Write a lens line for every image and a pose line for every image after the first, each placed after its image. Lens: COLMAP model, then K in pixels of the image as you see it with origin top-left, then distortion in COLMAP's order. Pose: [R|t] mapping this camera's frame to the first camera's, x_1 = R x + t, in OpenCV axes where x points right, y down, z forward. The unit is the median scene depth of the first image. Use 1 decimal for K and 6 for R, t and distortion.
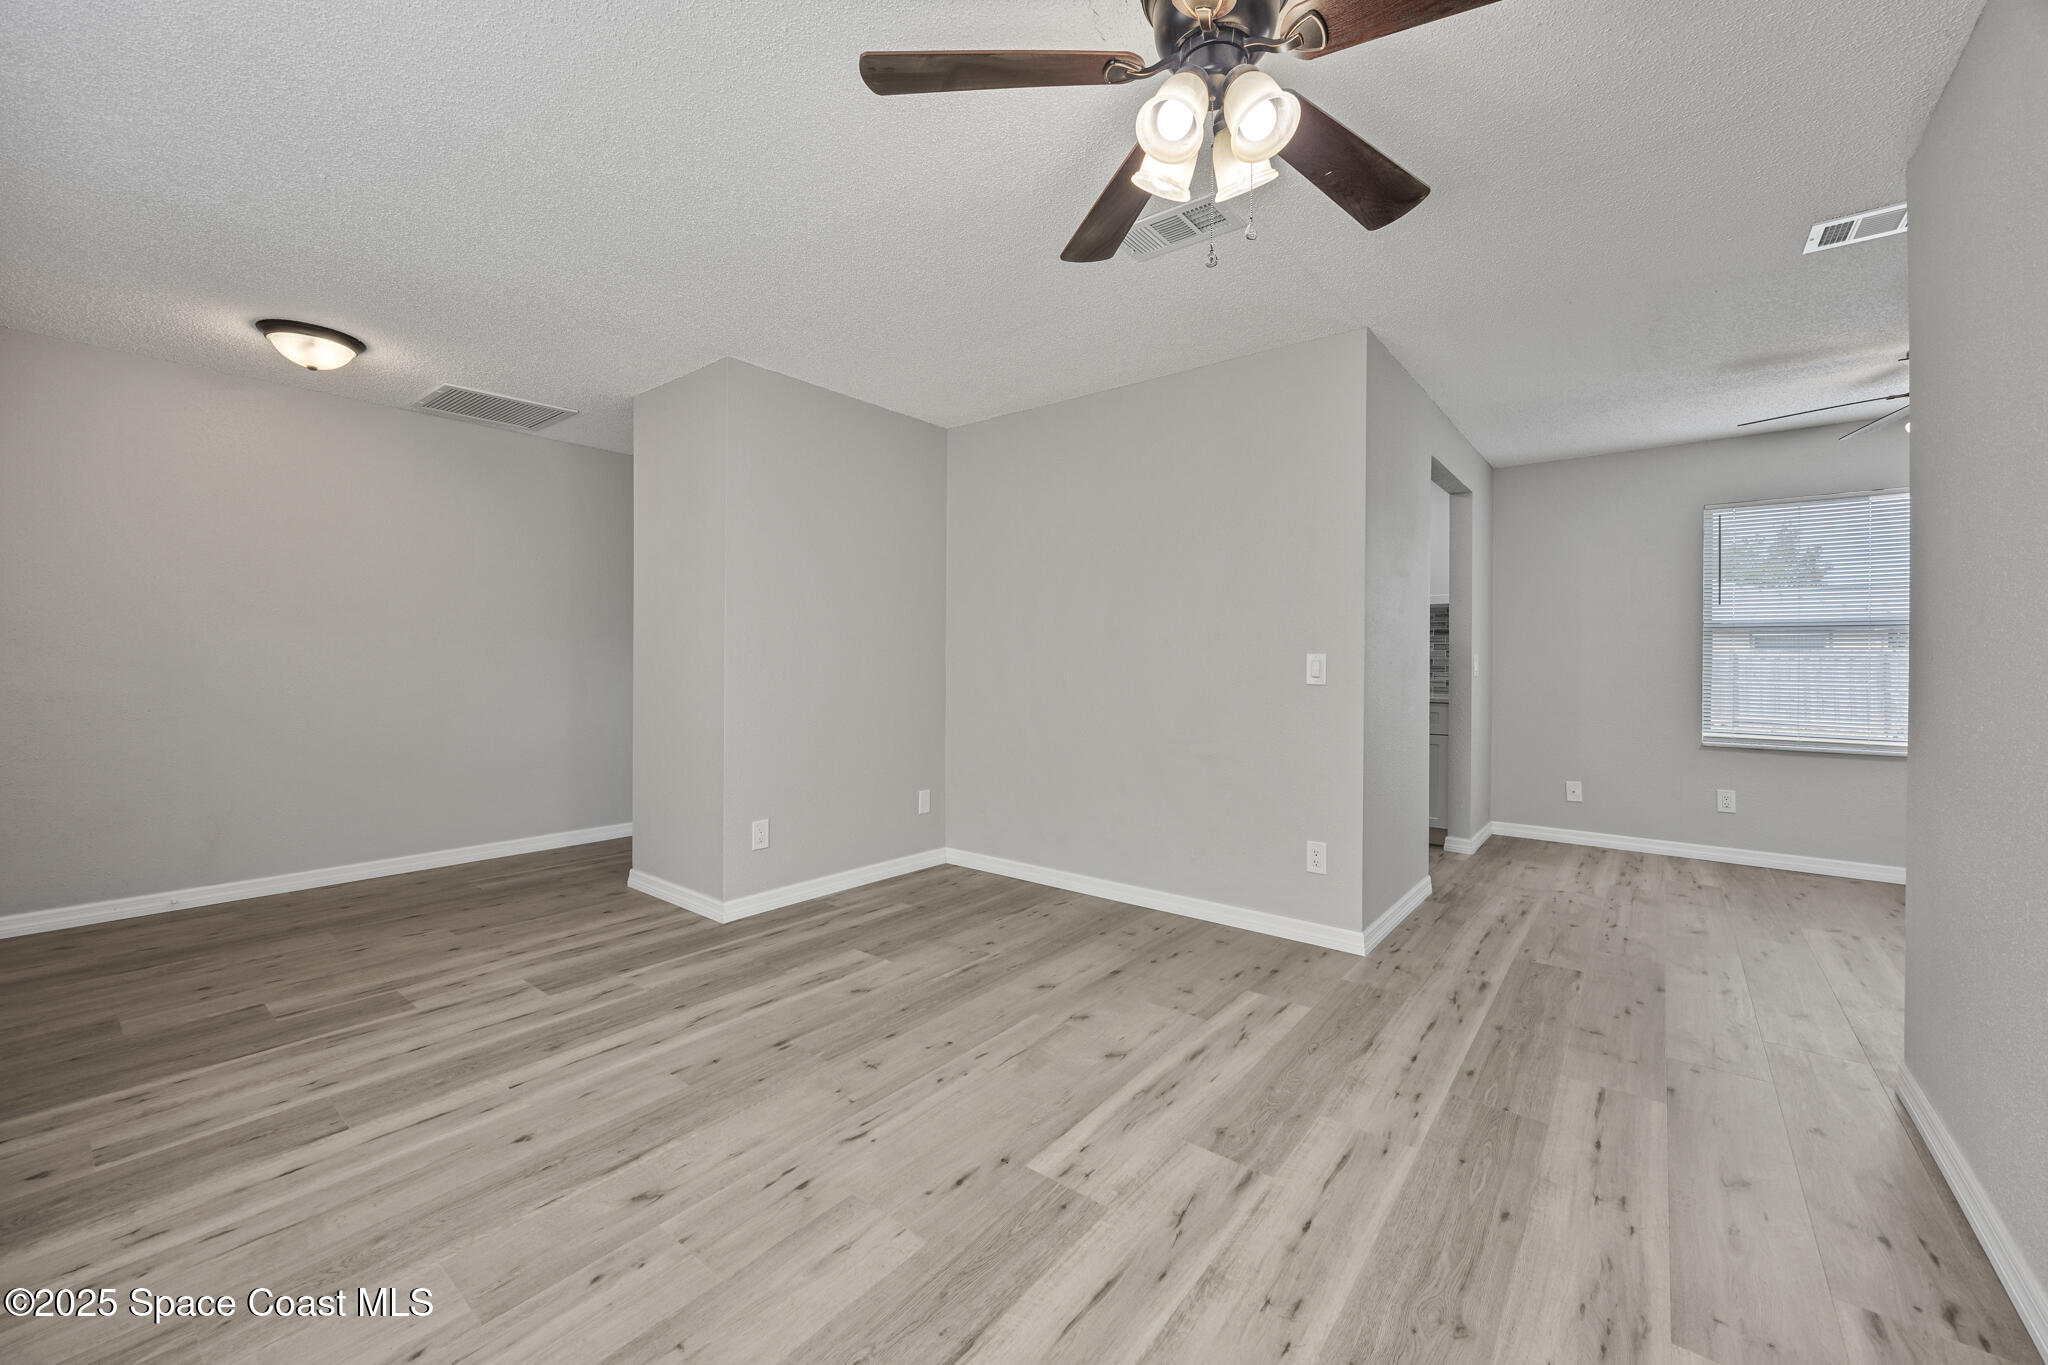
lens RADIAL K [[799.7, 0, 1014.1], [0, 799.7, 673.6], [0, 0, 1]] dist [0.000488, -0.000222]
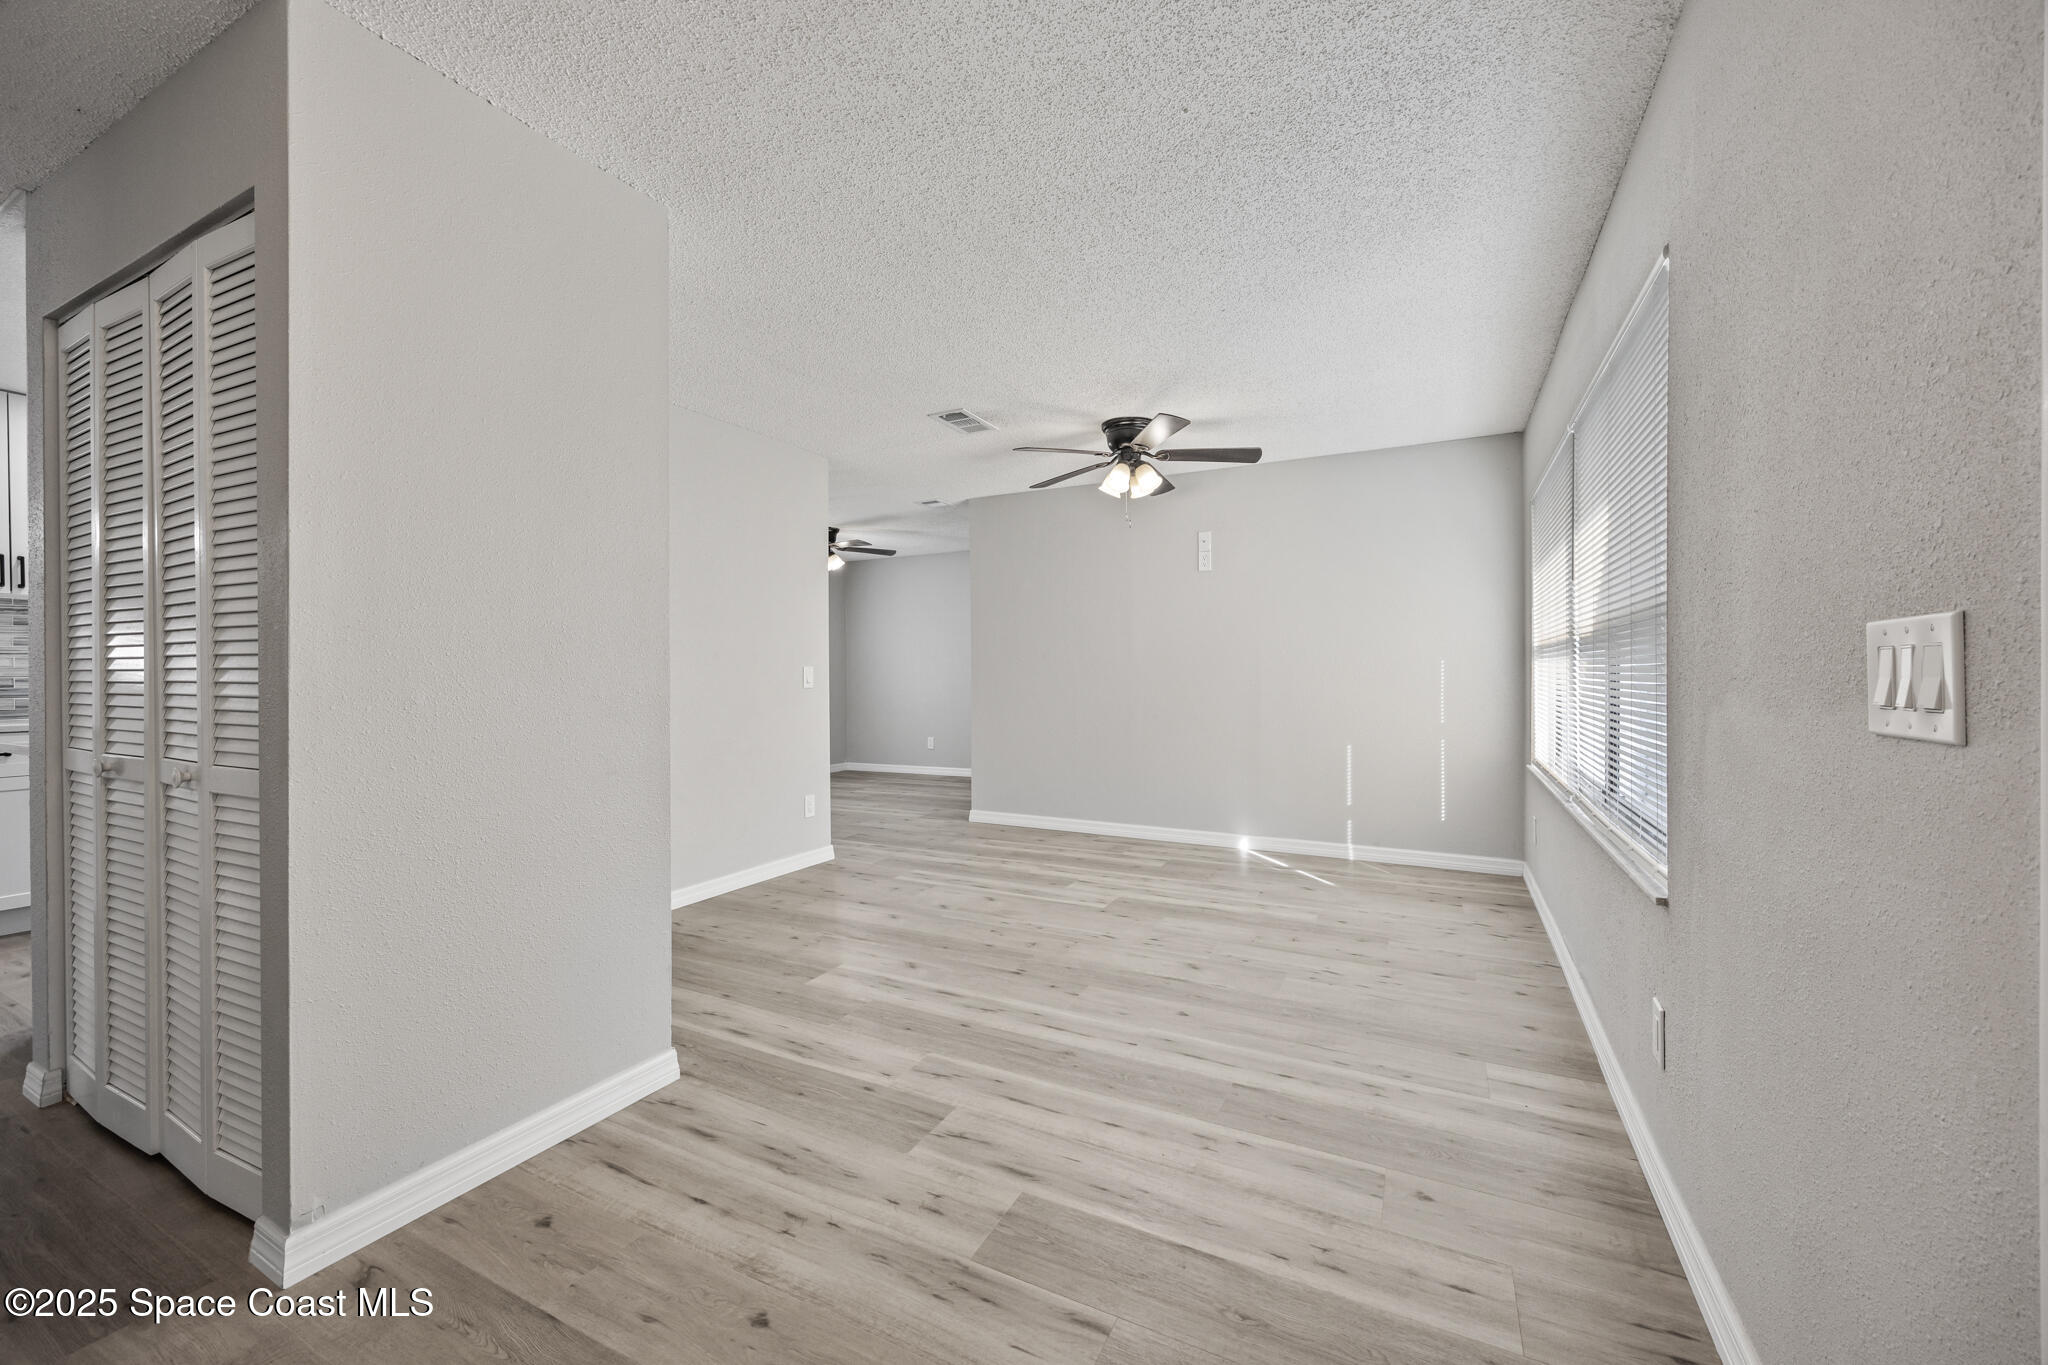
lens RADIAL K [[799.7, 0, 1014.1], [0, 799.7, 673.6], [0, 0, 1]] dist [0.000488, -0.000222]
pose [[-0.194990, -0.007738, 0.980775, -1.452236], [0.017109, 0.999790, 0.011289, -0.031096], [-0.980656, 0.018981, -0.194817, 1.167014]]
